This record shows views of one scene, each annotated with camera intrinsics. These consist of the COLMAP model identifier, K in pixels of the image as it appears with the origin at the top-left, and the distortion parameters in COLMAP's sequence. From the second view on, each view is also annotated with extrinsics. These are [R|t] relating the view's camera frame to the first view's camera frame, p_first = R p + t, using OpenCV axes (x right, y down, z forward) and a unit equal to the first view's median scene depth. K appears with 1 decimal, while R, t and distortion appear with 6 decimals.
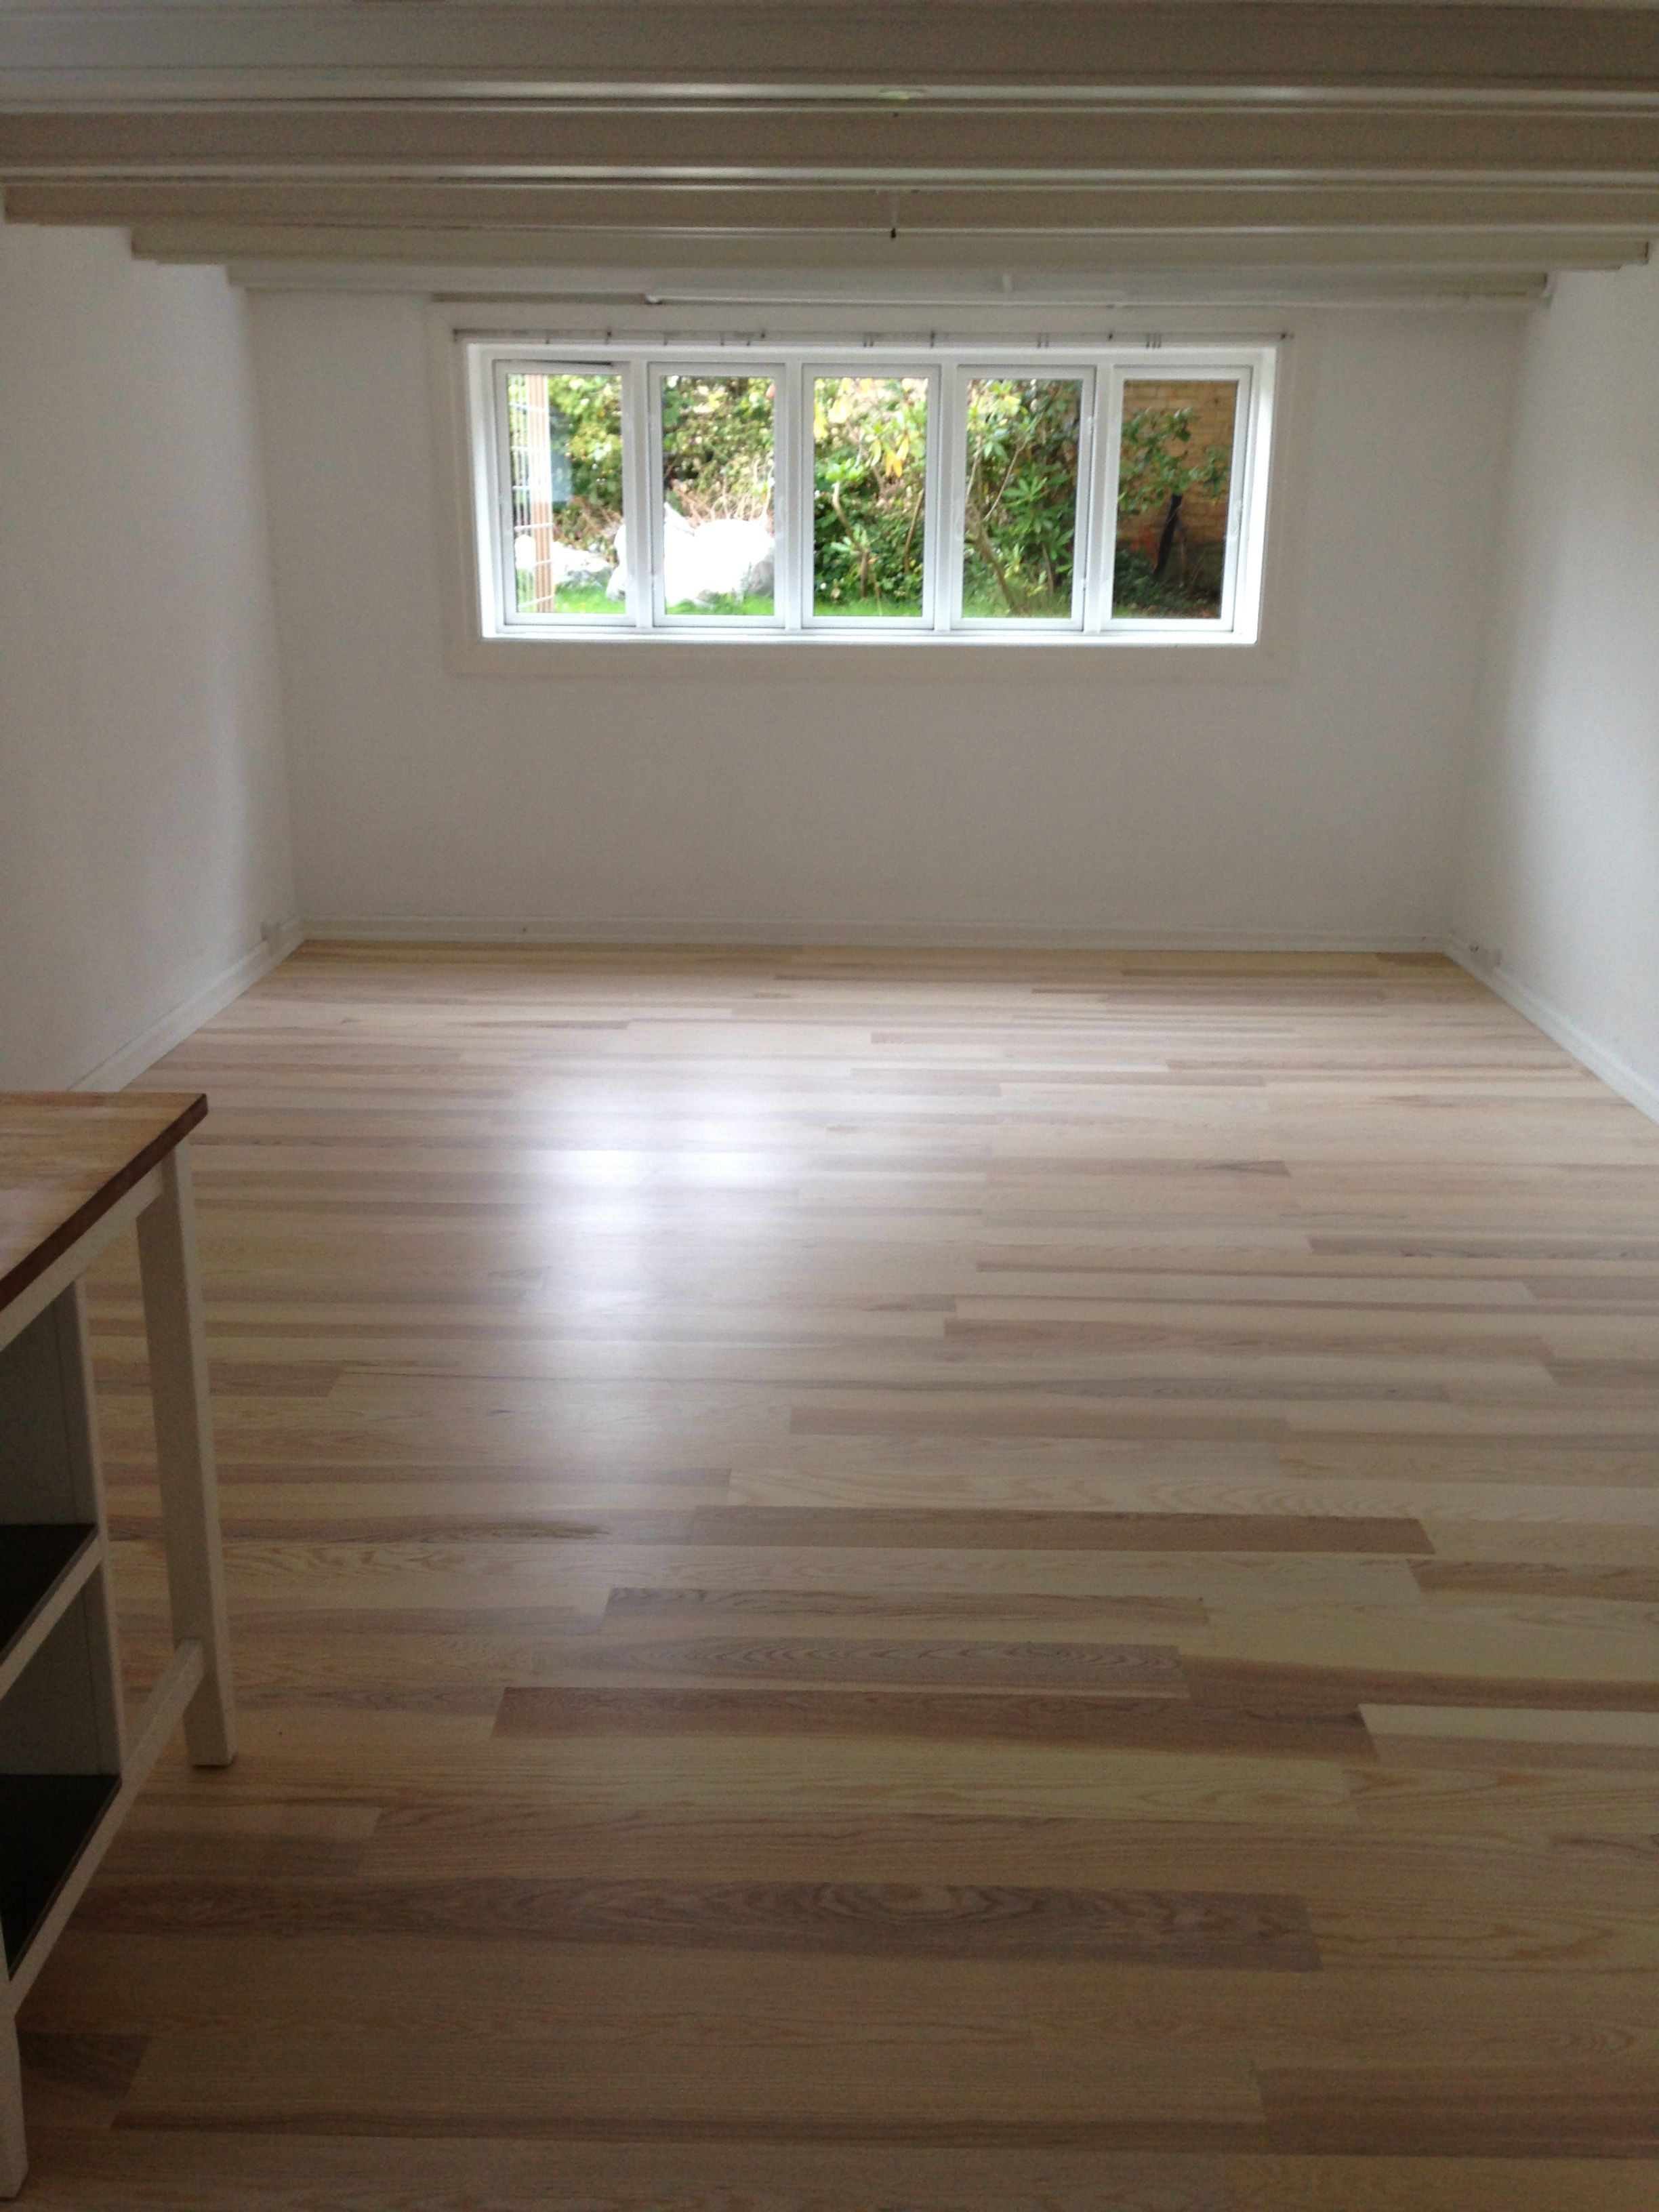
lens RADIAL K [[2030.5, 0, 829.5], [0, 2030.5, 1106.0], [0, 0, 1]] dist [0.001934, -0.016911]
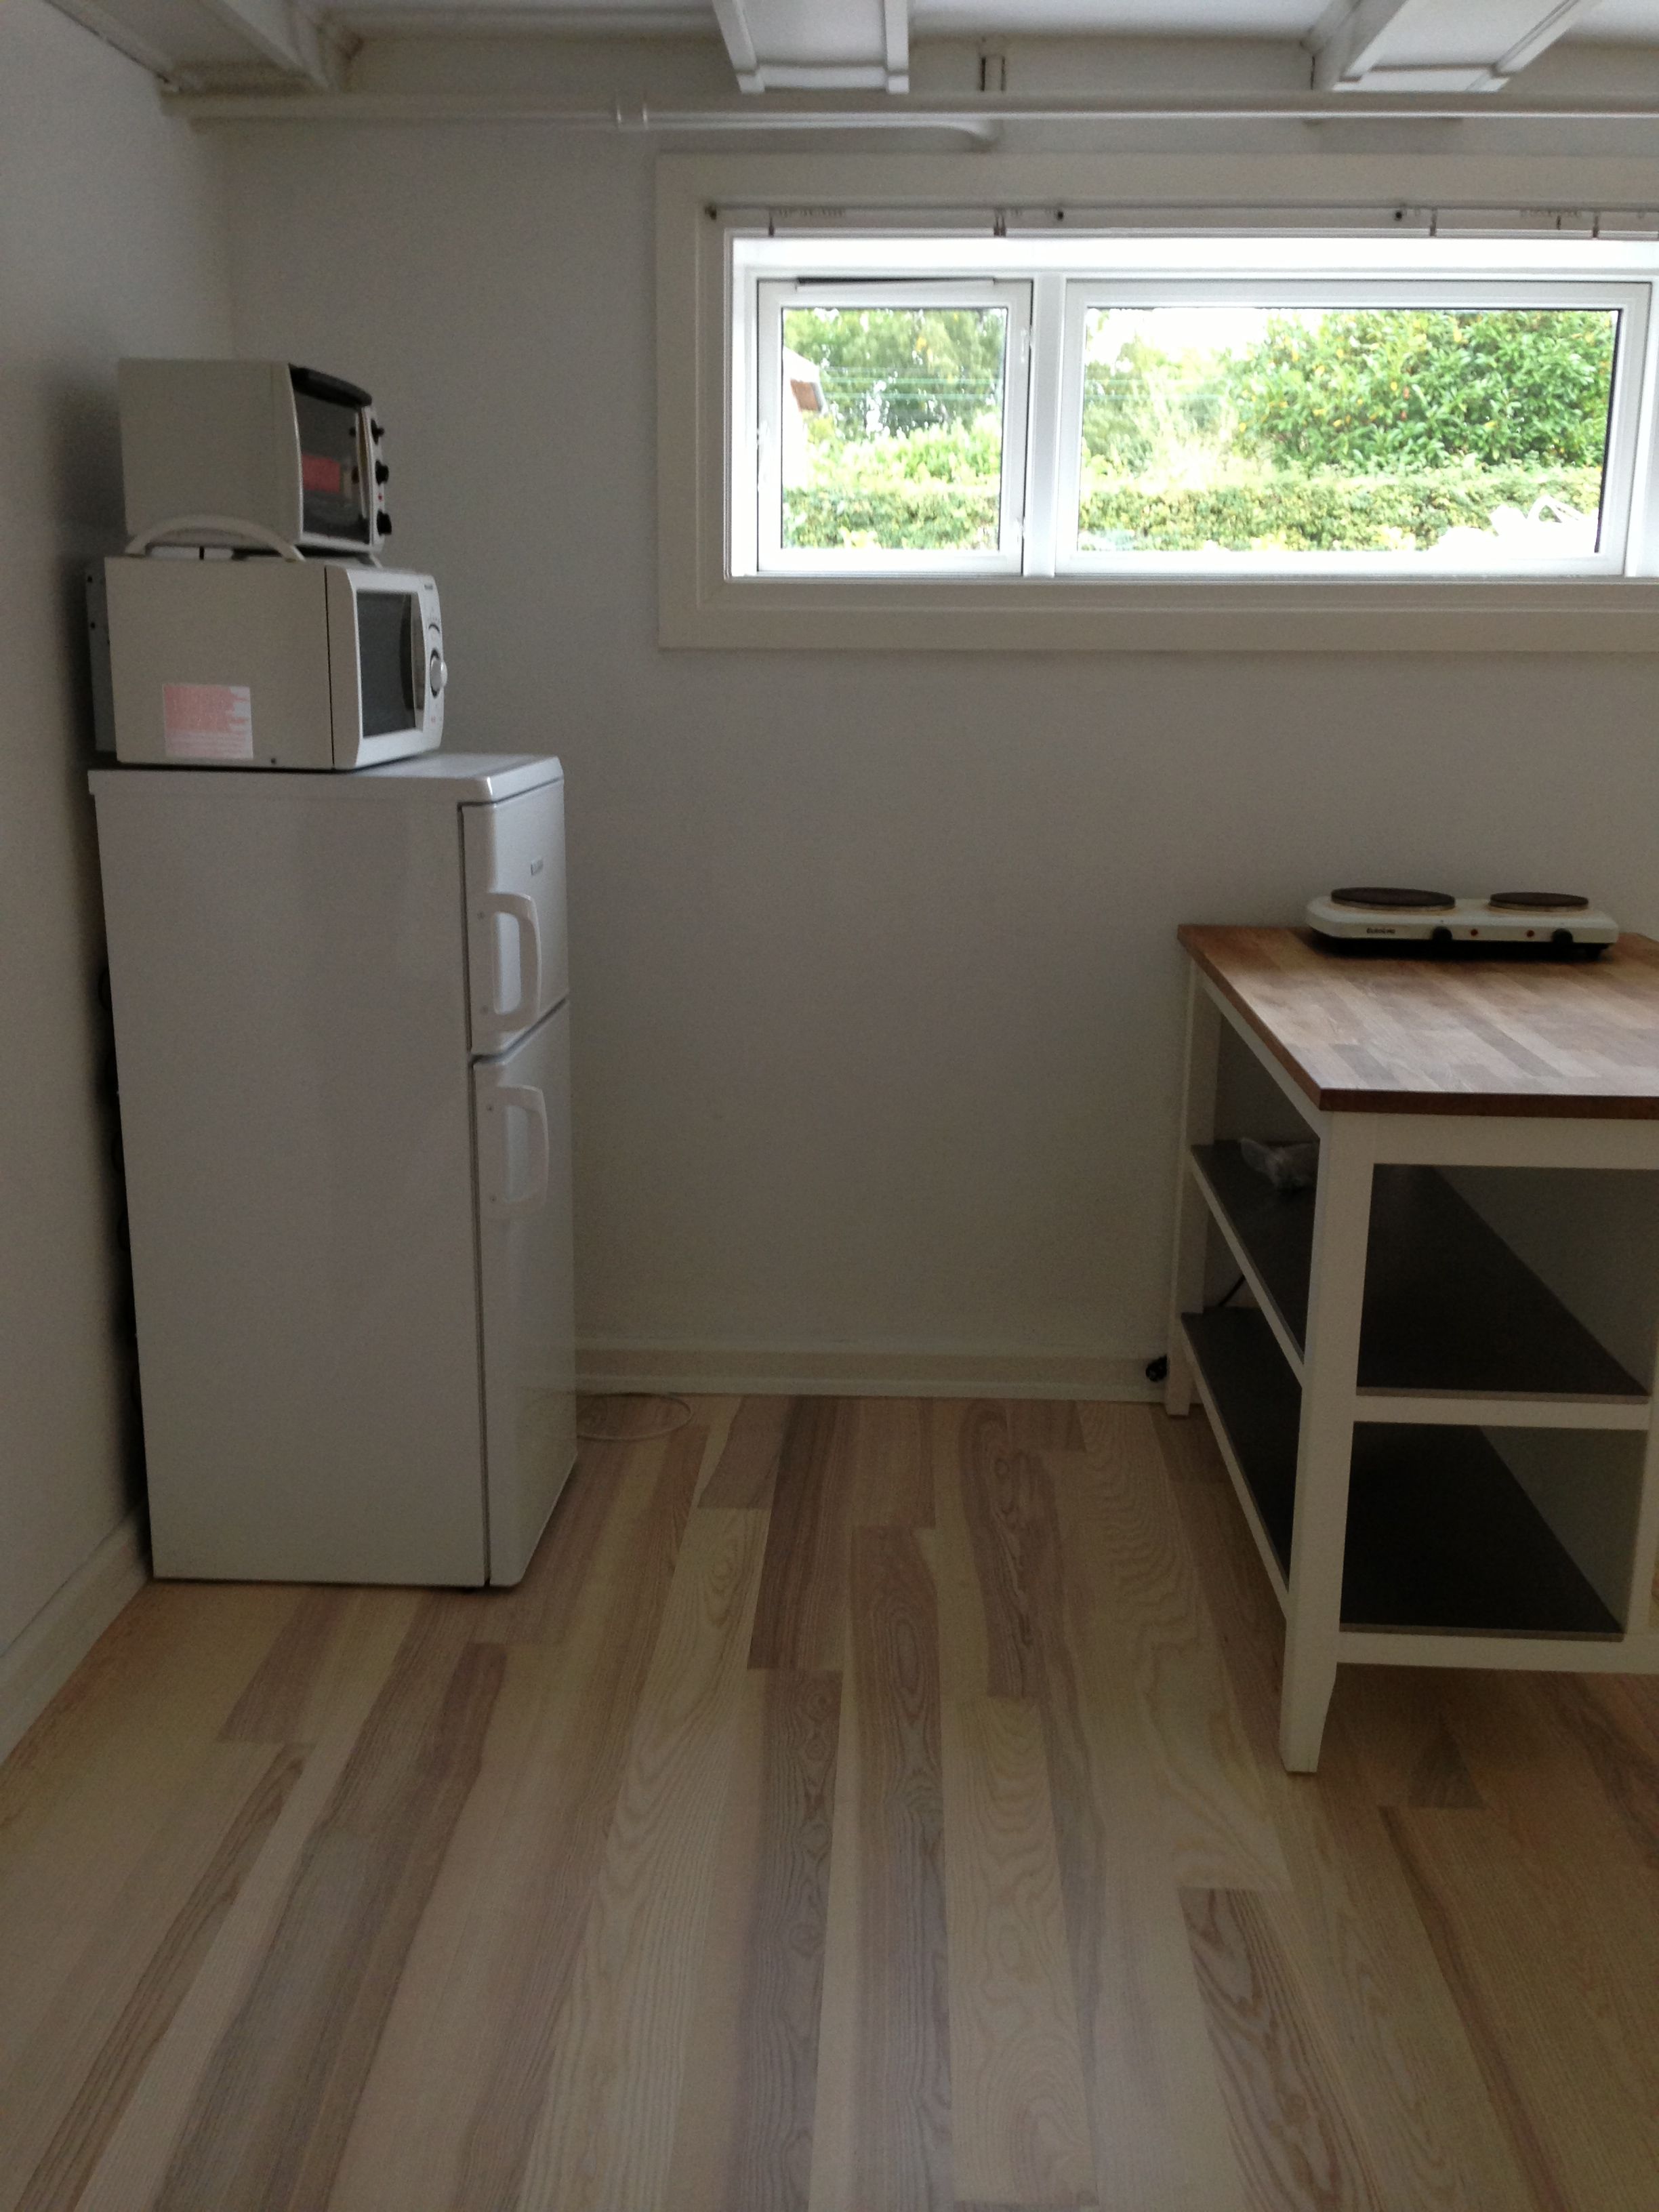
lens RADIAL K [[2030.5, 0, 829.5], [0, 2030.5, 1106.0], [0, 0, 1]] dist [0.001934, -0.016911]
pose [[-0.011475, 0.234433, -0.972065, 0.459015], [-0.304196, 0.925234, 0.226729, -0.037203], [0.952540, 0.298300, 0.060697, 0.307390]]
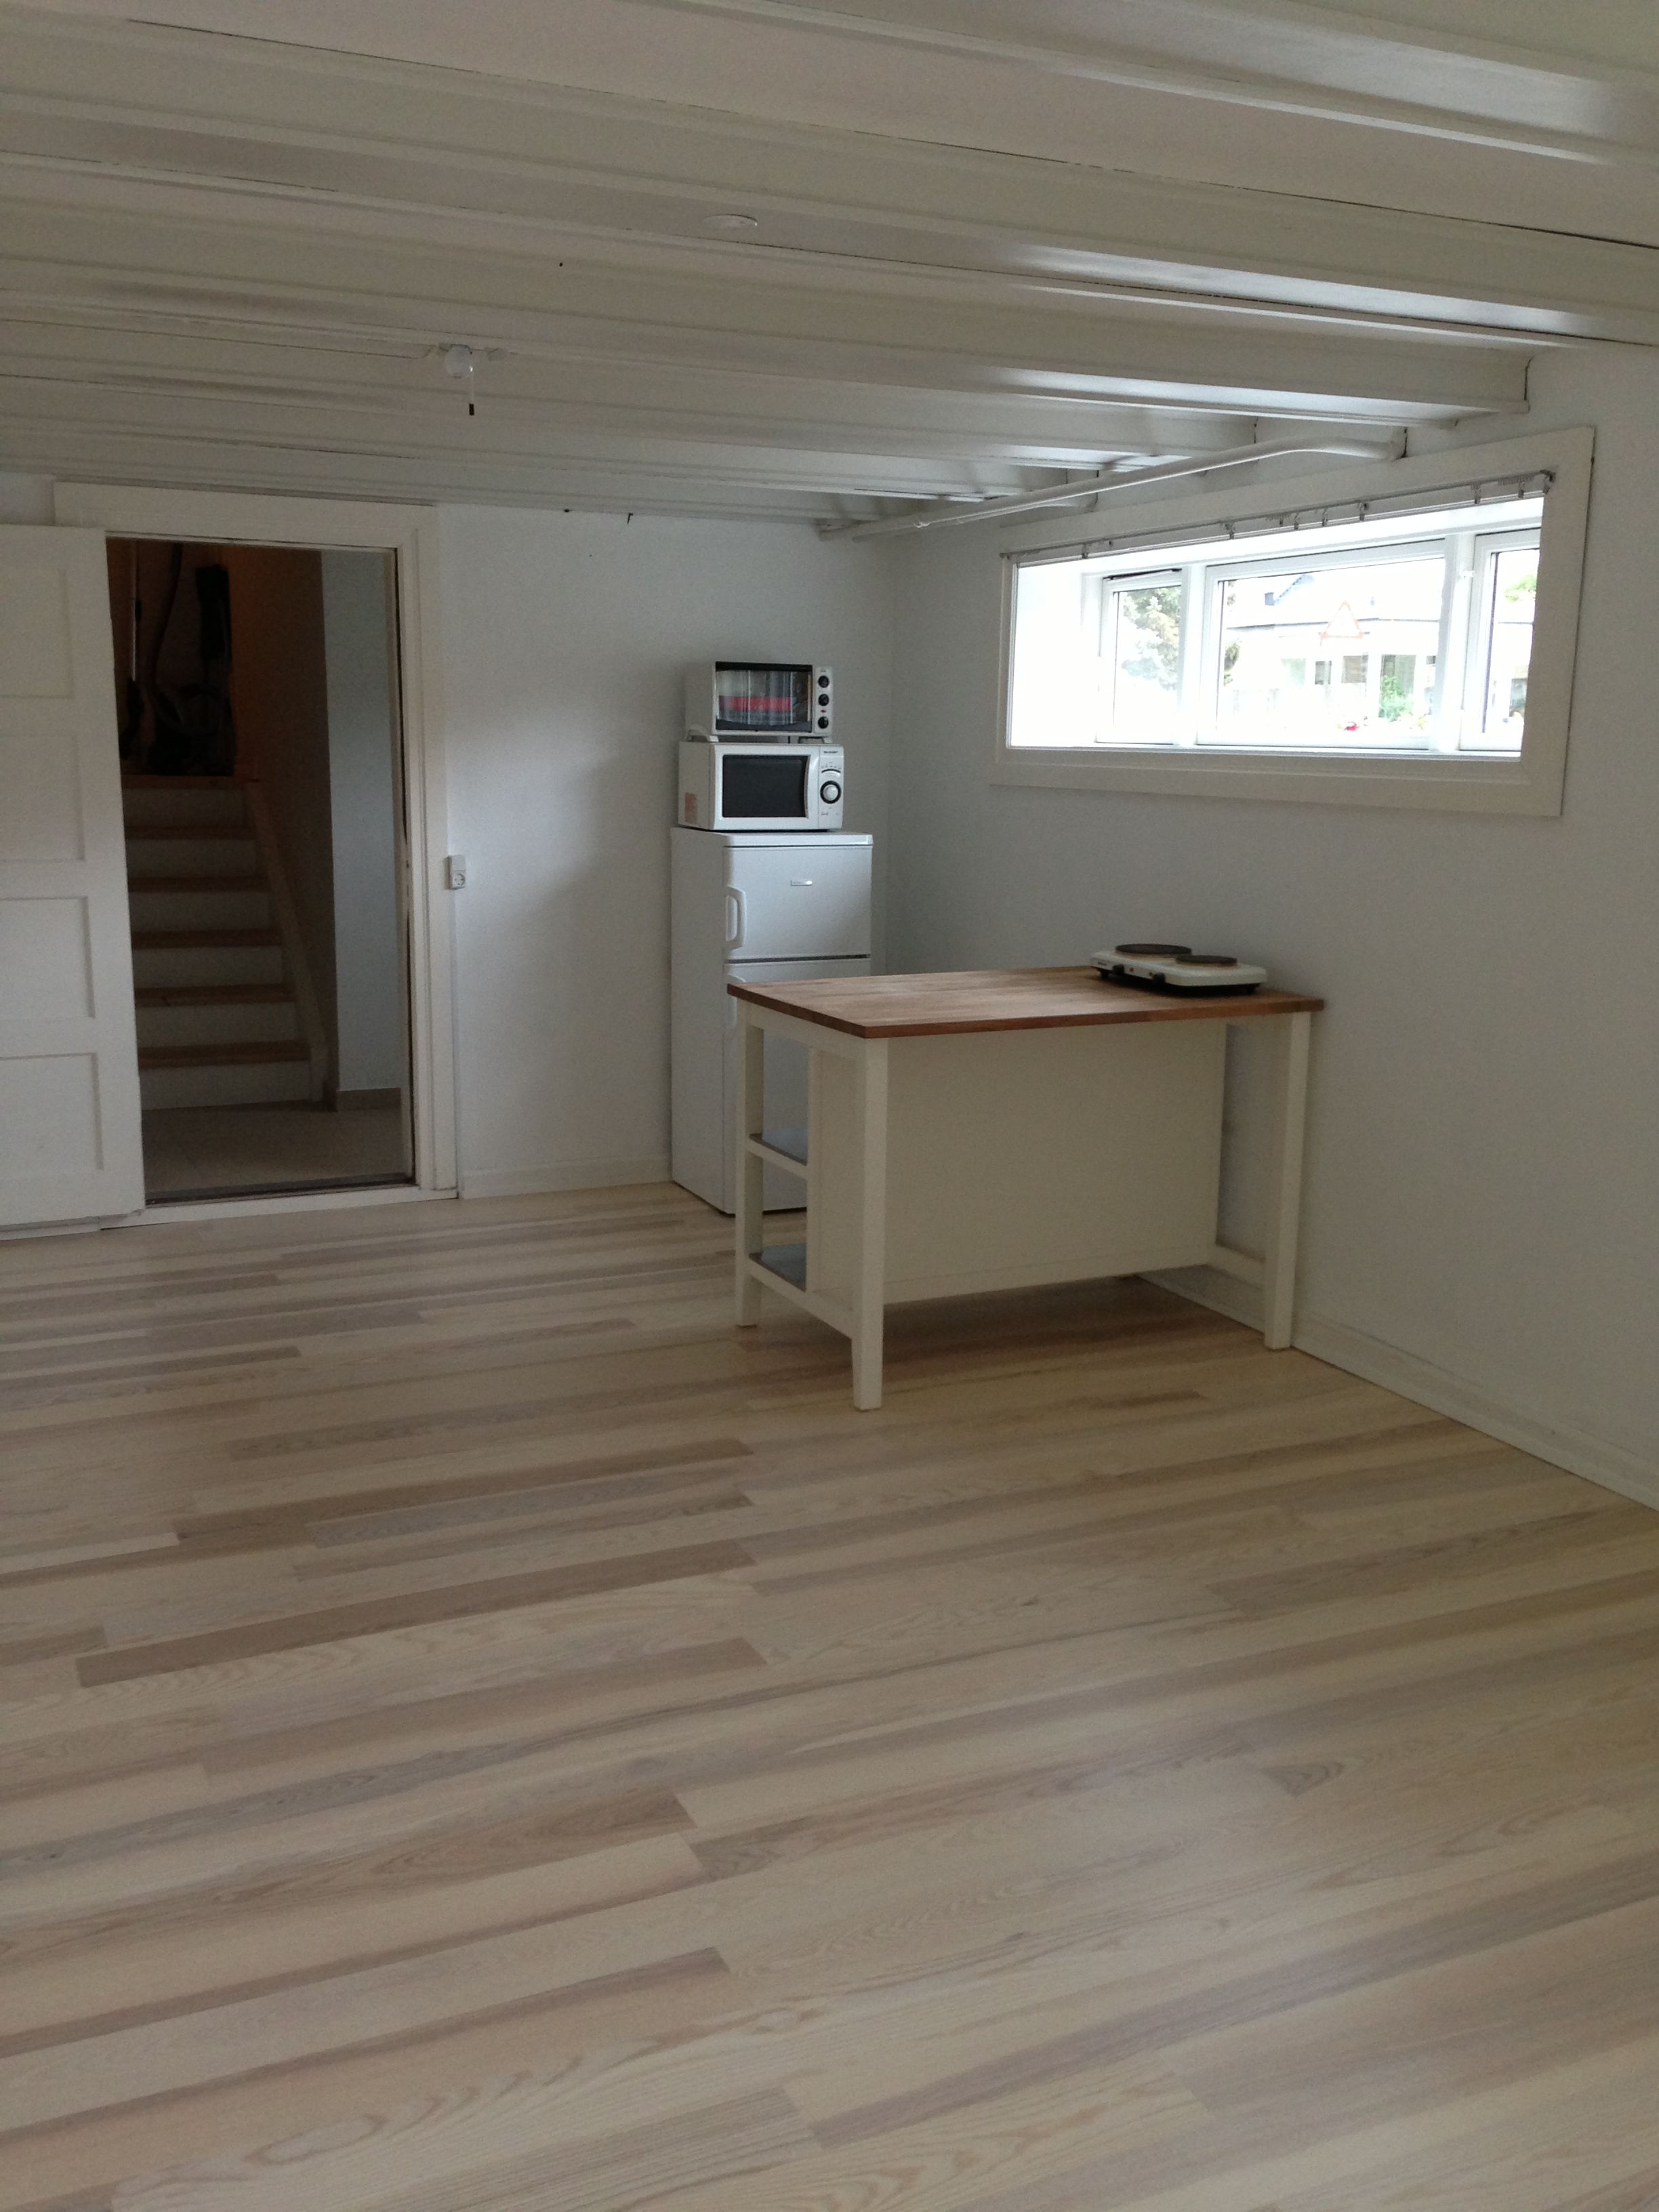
lens RADIAL K [[2030.5, 0, 829.5], [0, 2030.5, 1106.0], [0, 0, 1]] dist [0.001934, -0.016911]
pose [[-0.898415, 0.057649, -0.435347, 0.377416], [-0.151346, 0.889967, 0.430179, -0.523659], [0.412244, 0.452367, -0.790834, 1.803606]]
